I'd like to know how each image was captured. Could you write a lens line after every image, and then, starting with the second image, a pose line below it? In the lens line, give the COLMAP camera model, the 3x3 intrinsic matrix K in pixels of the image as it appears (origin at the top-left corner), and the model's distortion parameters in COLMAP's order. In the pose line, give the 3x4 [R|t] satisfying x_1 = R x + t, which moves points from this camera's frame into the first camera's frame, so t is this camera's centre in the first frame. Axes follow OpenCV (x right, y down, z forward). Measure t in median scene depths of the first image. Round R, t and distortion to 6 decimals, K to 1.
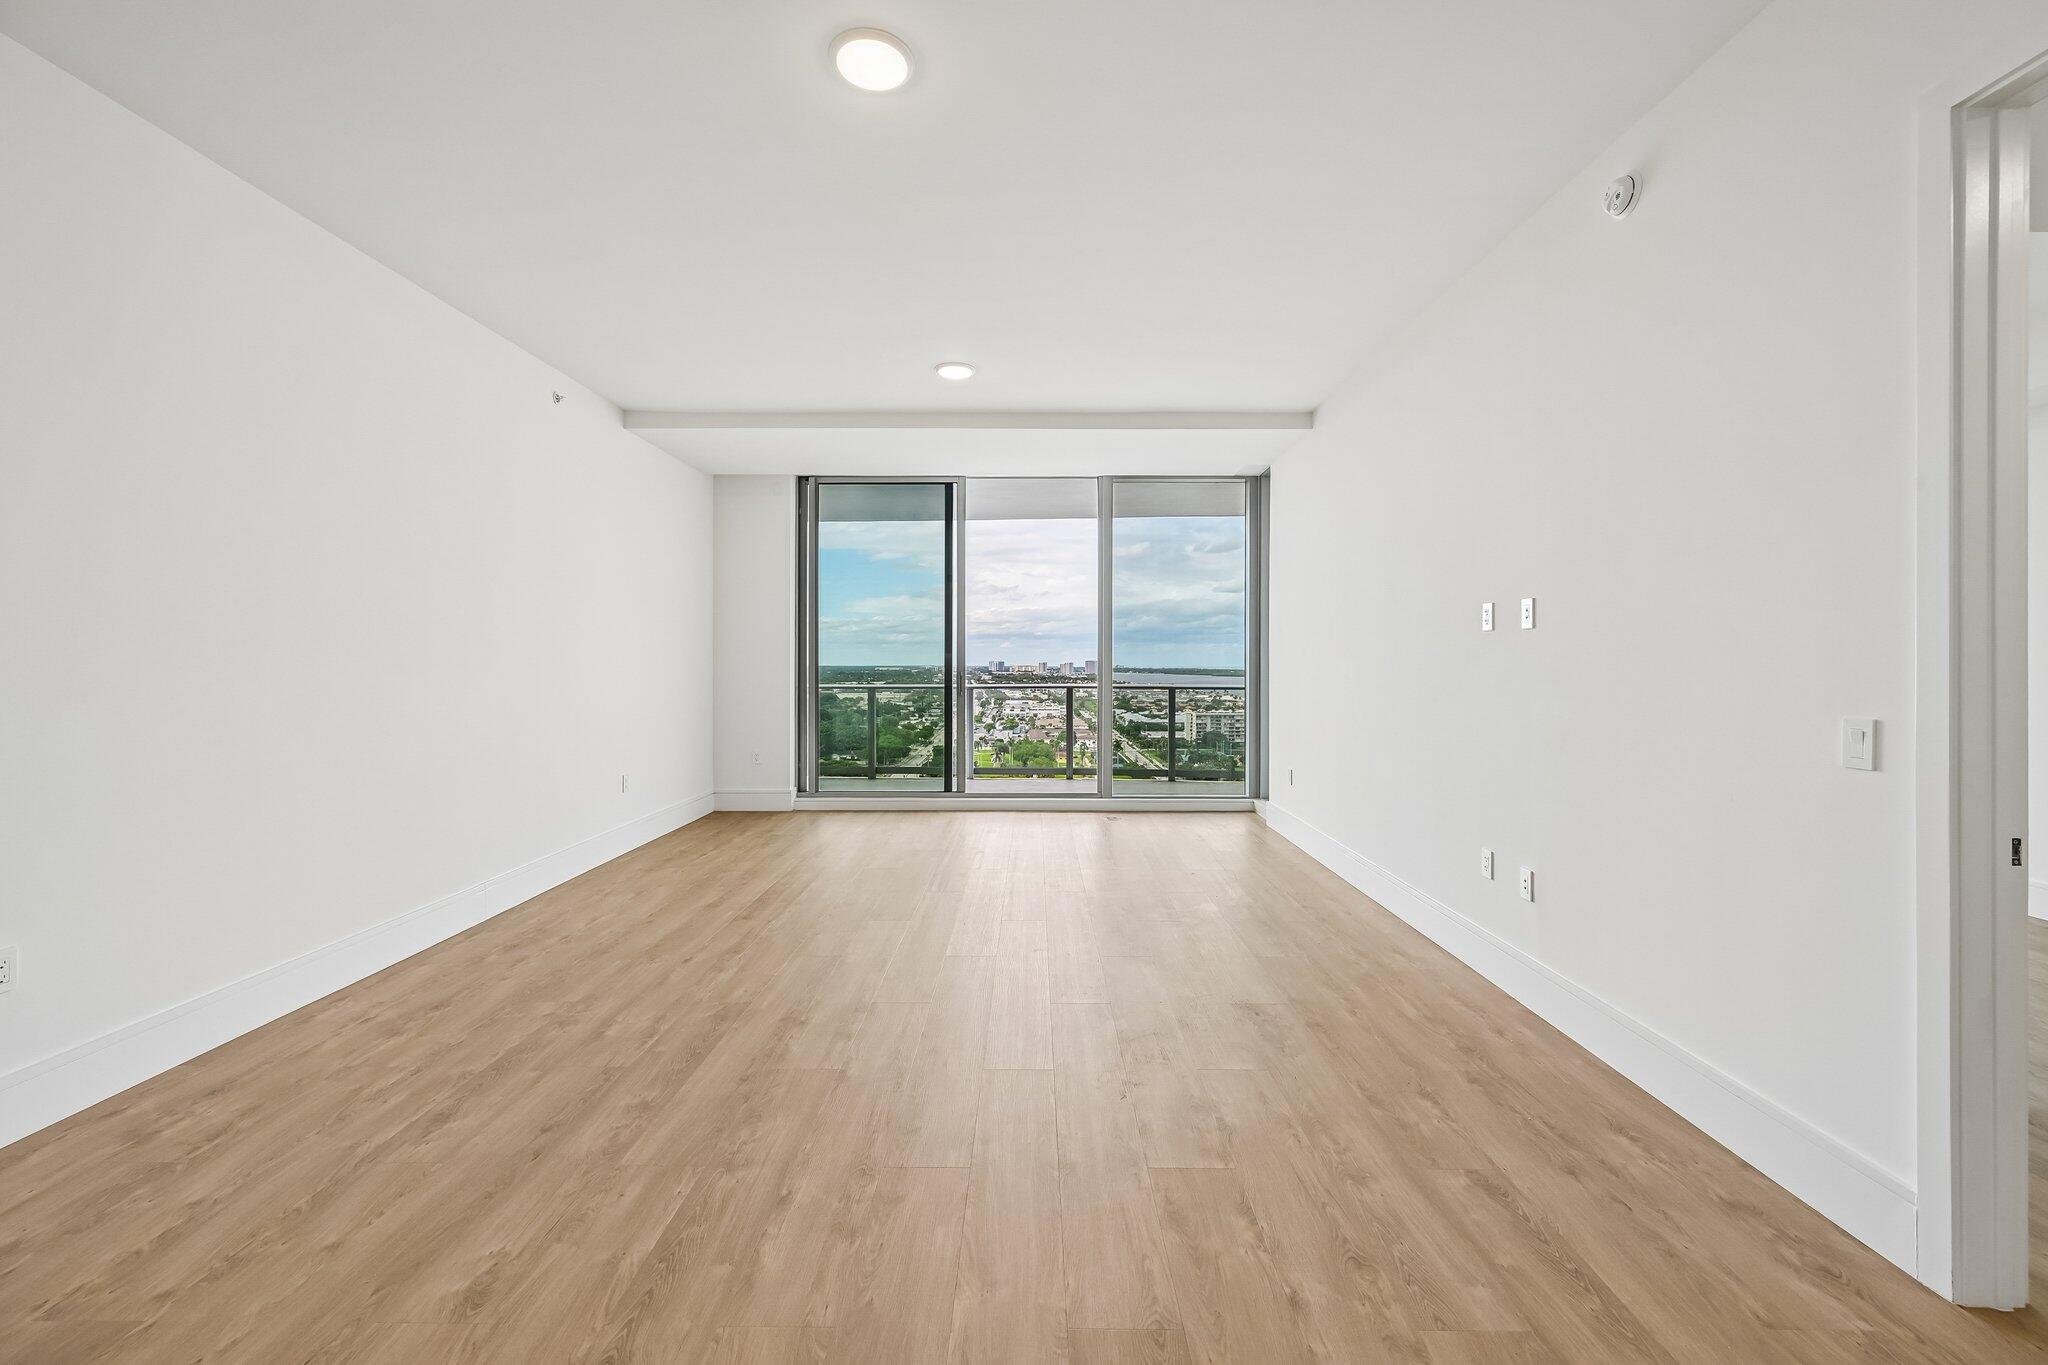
lens RADIAL K [[812.2, 0, 1025.2], [0, 812.2, 667.3], [0, 0, 1]] dist [-0.000280, 0.000037]
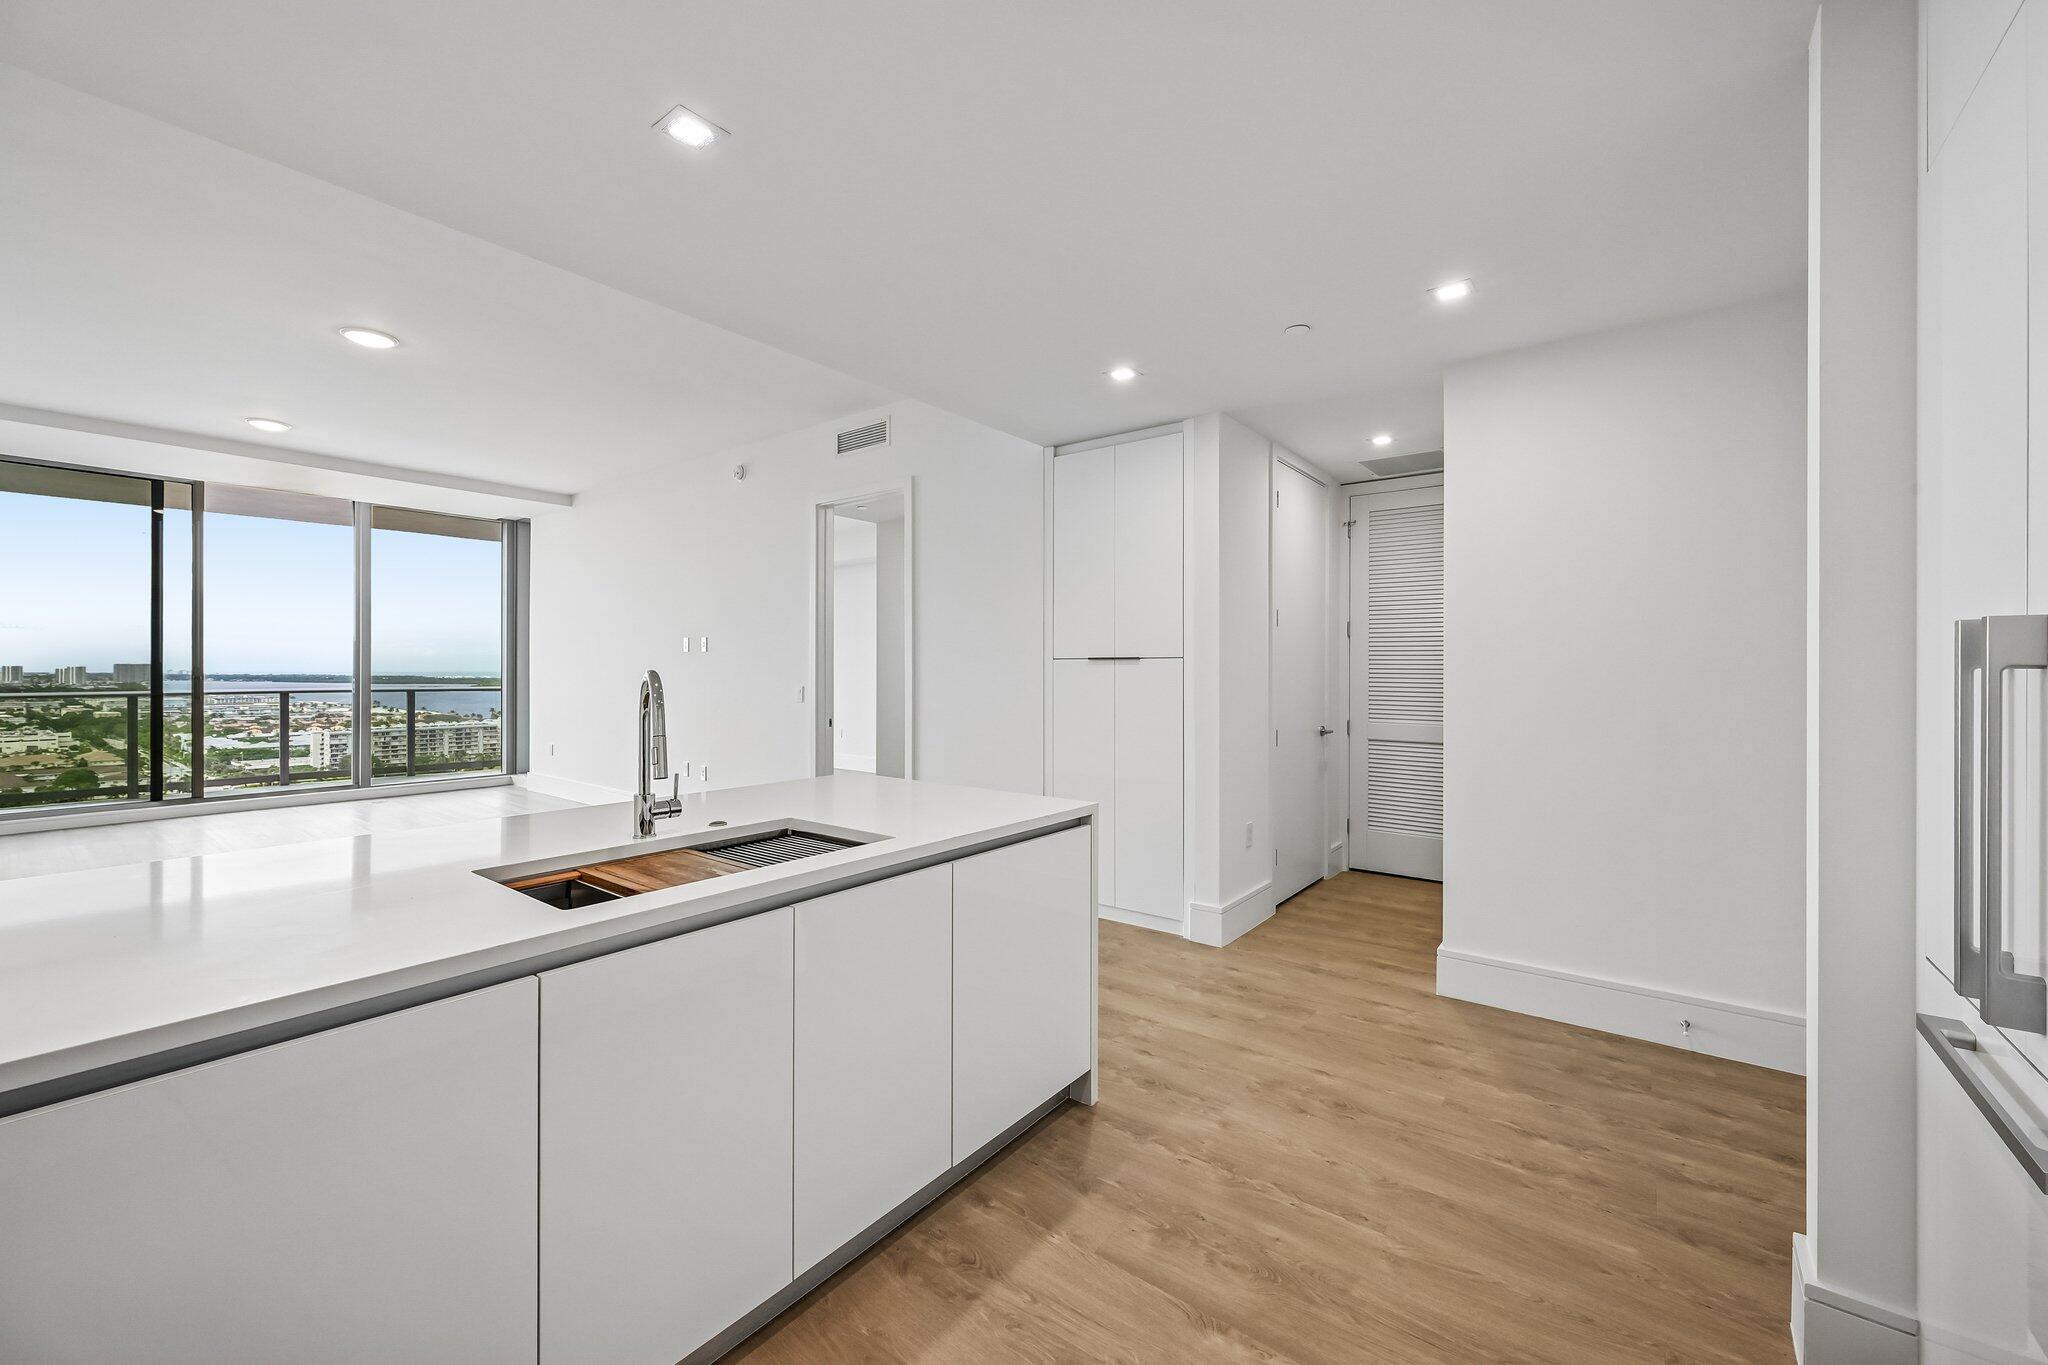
lens RADIAL K [[812.2, 0, 1025.2], [0, 812.2, 667.3], [0, 0, 1]] dist [-0.000280, 0.000037]
pose [[0.607765, 0.001886, 0.794115, -0.234111], [0.002710, 0.999986, -0.004450, 0.002099], [-0.794113, 0.004857, 0.607751, -0.402462]]
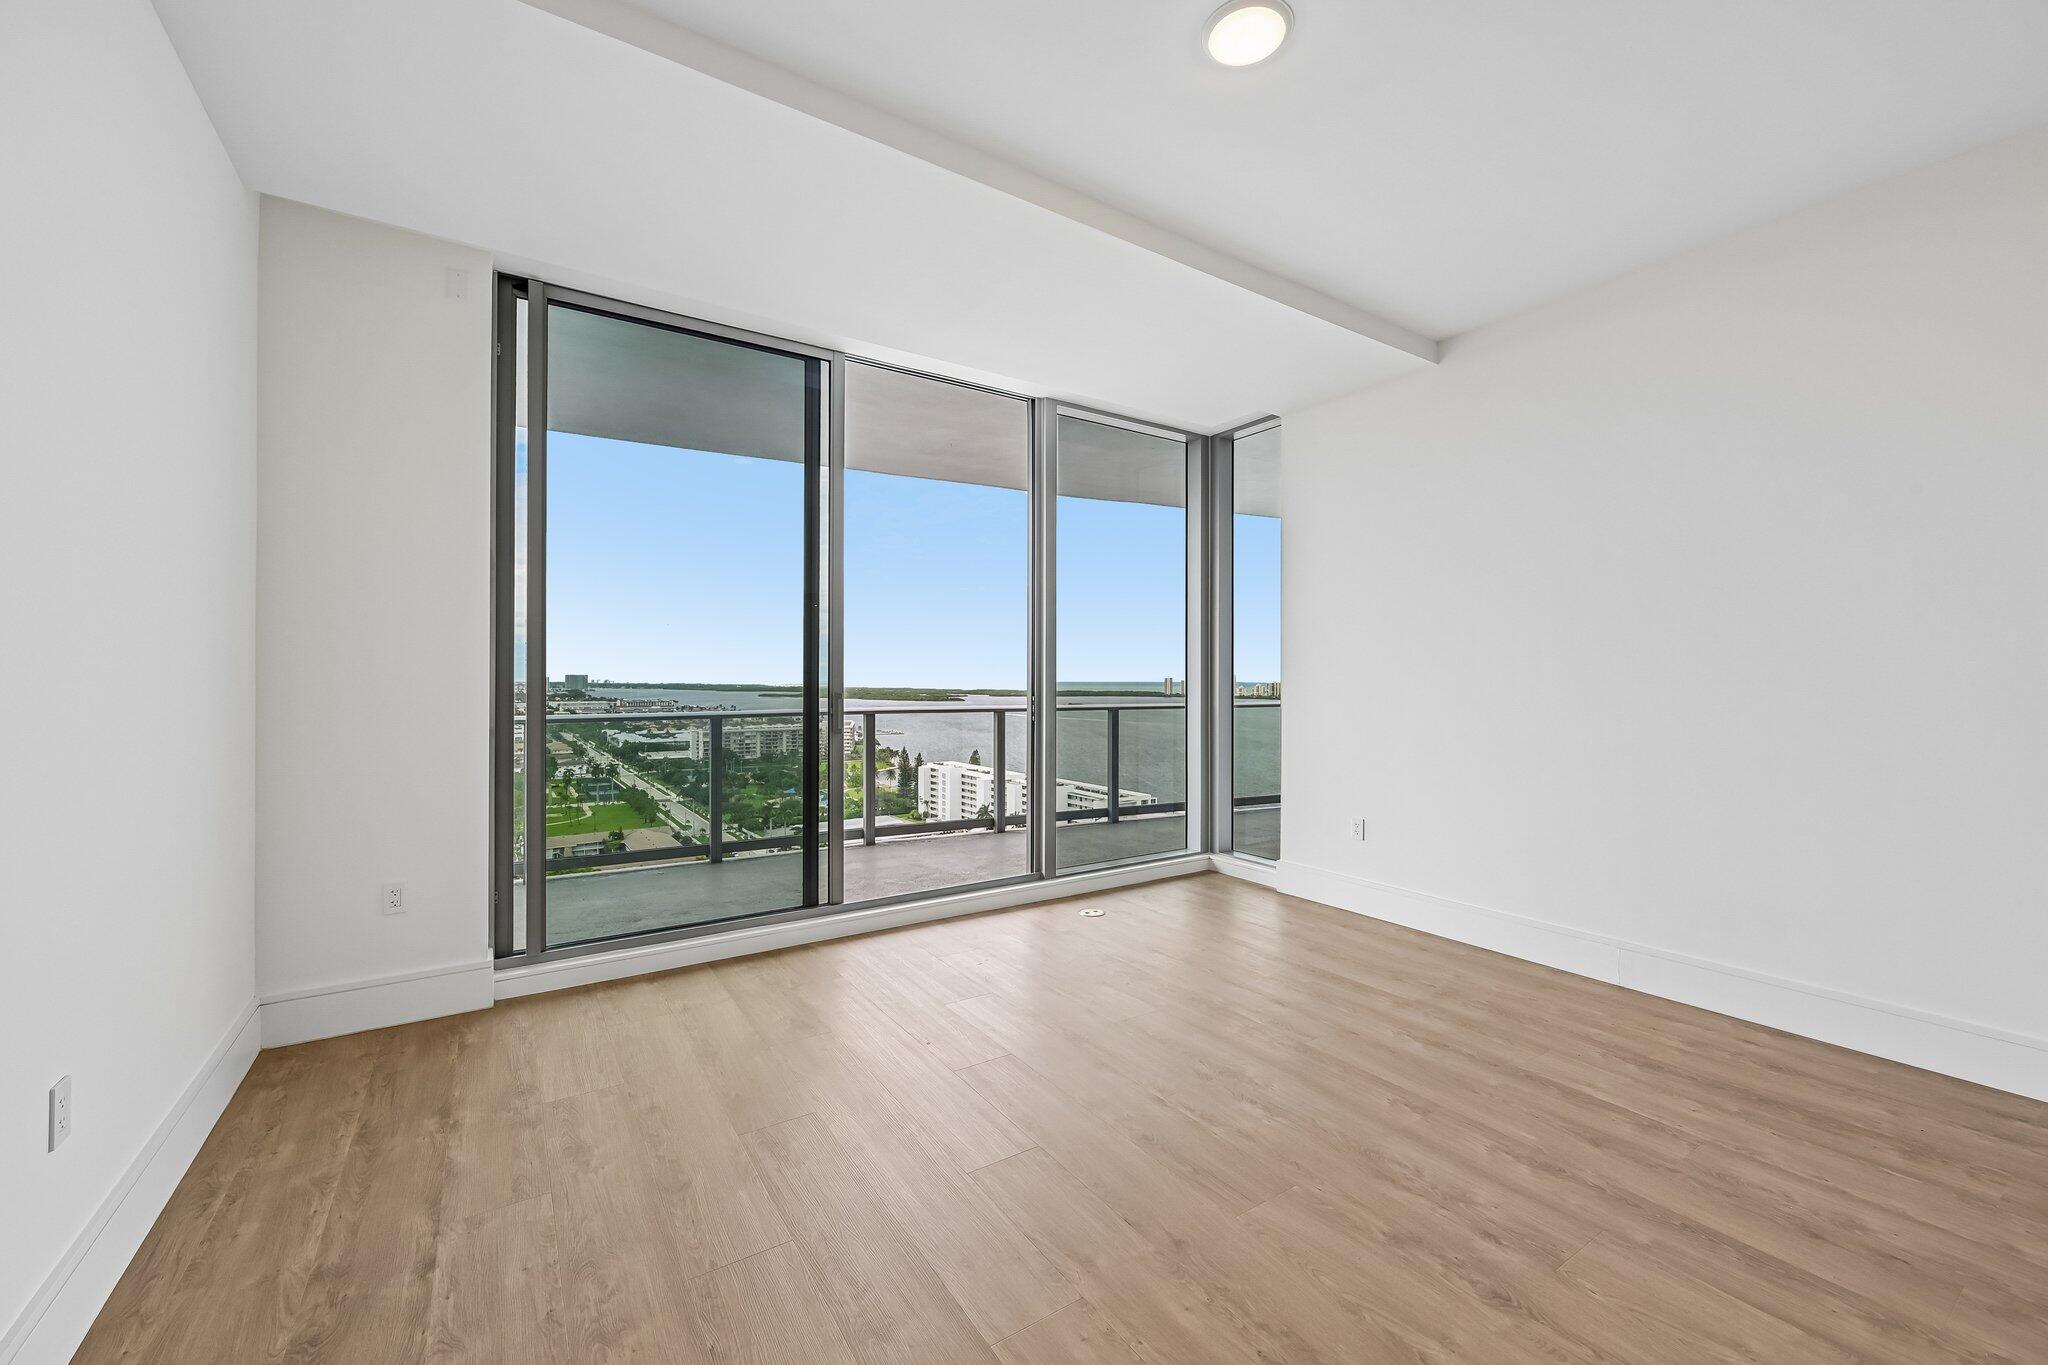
lens RADIAL K [[813.0, 0, 1024.0], [0, 813.0, 682.5], [0, 0, 1]] dist [0.000837, -0.000045]
pose [[0.831650, -0.002449, 0.555294, -0.286481], [0.002035, 0.999997, 0.001363, -0.002402], [-0.555296, -0.000003, 0.831653, 0.450425]]
